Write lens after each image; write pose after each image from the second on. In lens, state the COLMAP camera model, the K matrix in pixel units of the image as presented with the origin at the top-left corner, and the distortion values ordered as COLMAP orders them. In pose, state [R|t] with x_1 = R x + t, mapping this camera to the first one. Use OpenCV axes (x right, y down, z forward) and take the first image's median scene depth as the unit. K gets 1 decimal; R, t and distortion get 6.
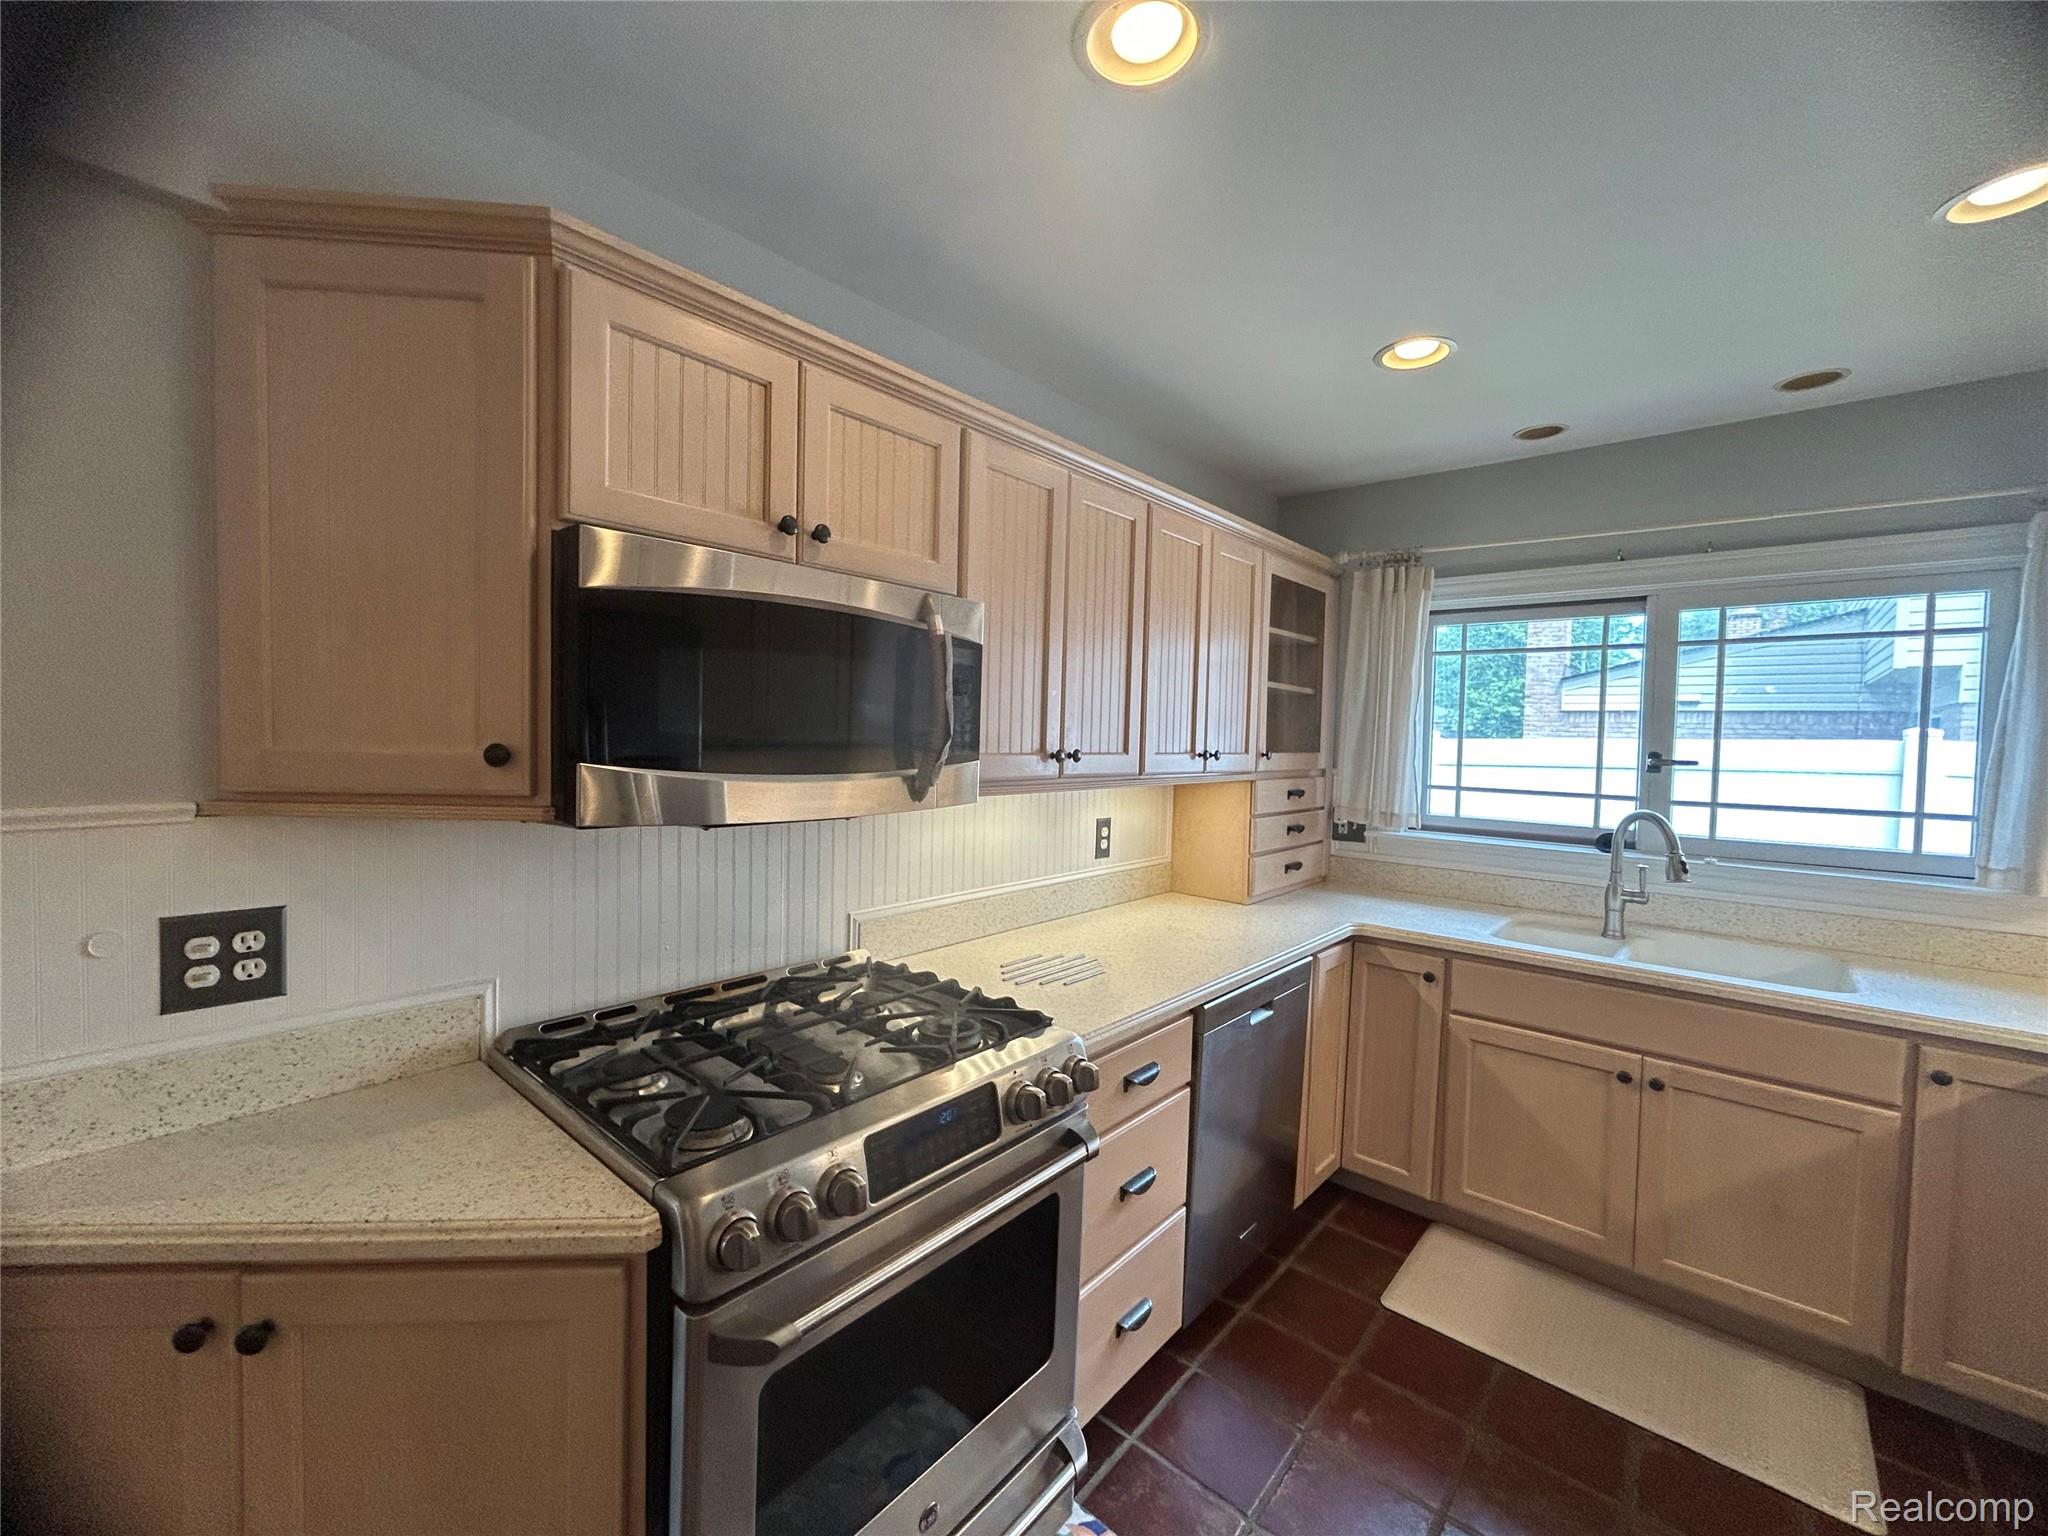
lens RADIAL K [[826.5, 0, 1019.1], [0, 826.5, 766.2], [0, 0, 1]] dist [-0.001530, -0.000772]
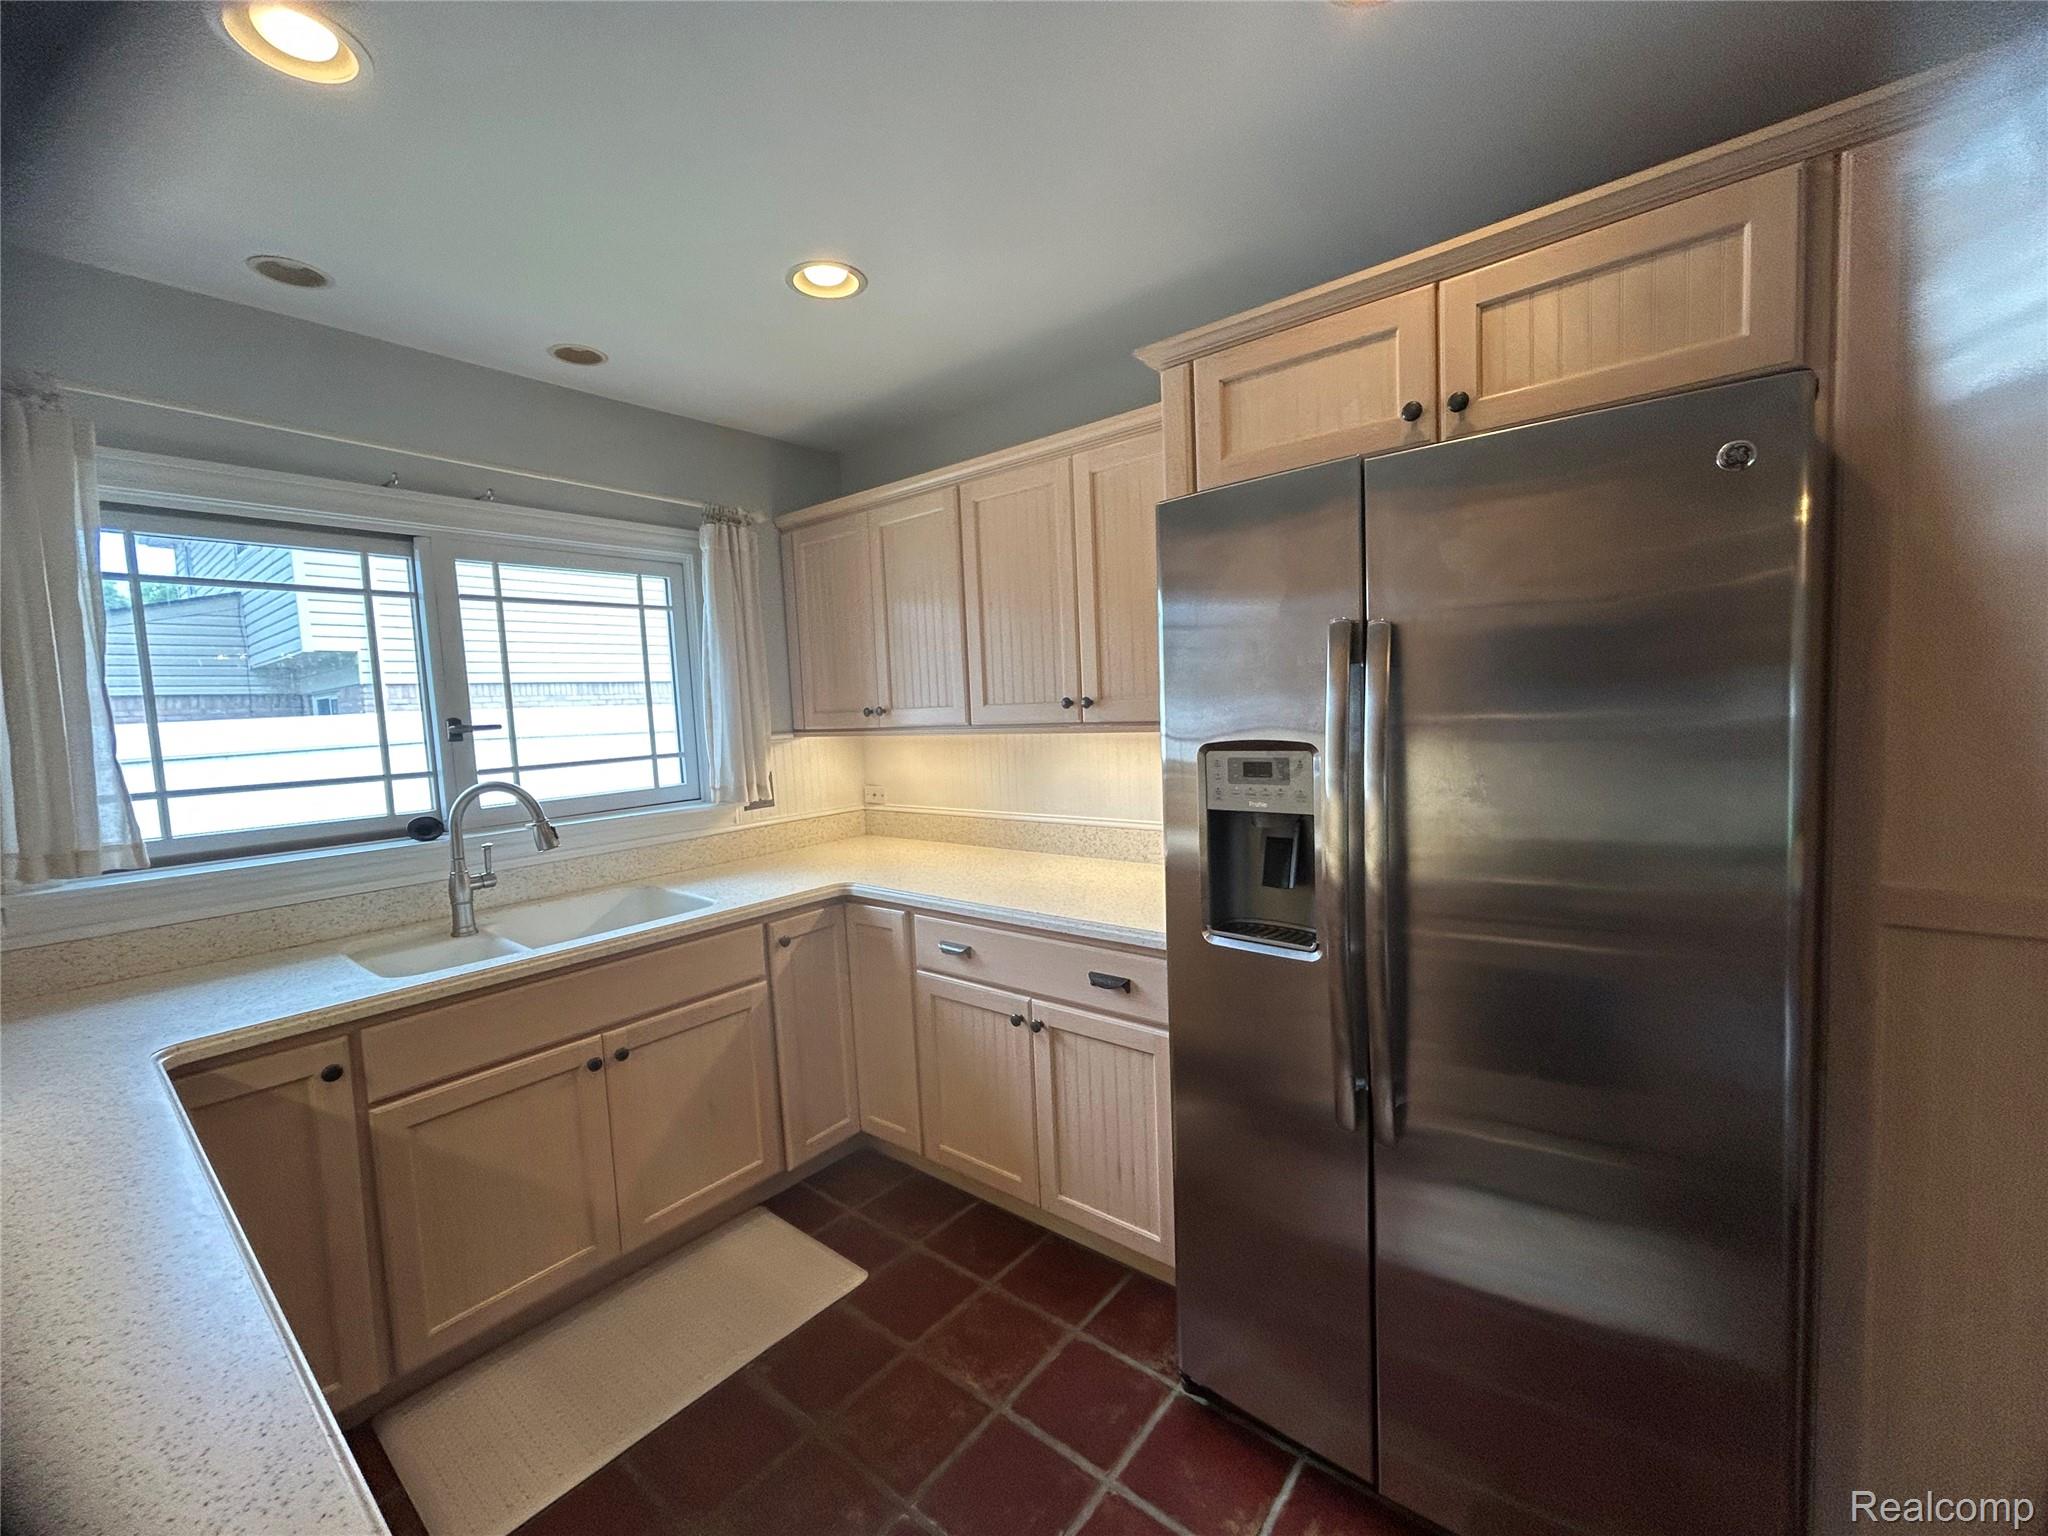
lens RADIAL K [[826.5, 0, 1013.3], [0, 826.5, 762.8], [0, 0, 1]] dist [-0.001530, -0.000772]
pose [[-0.027553, -0.093818, 0.995208, -0.134974], [0.084915, 0.991768, 0.095845, -0.003675], [-0.996007, 0.087149, -0.019360, 0.435737]]
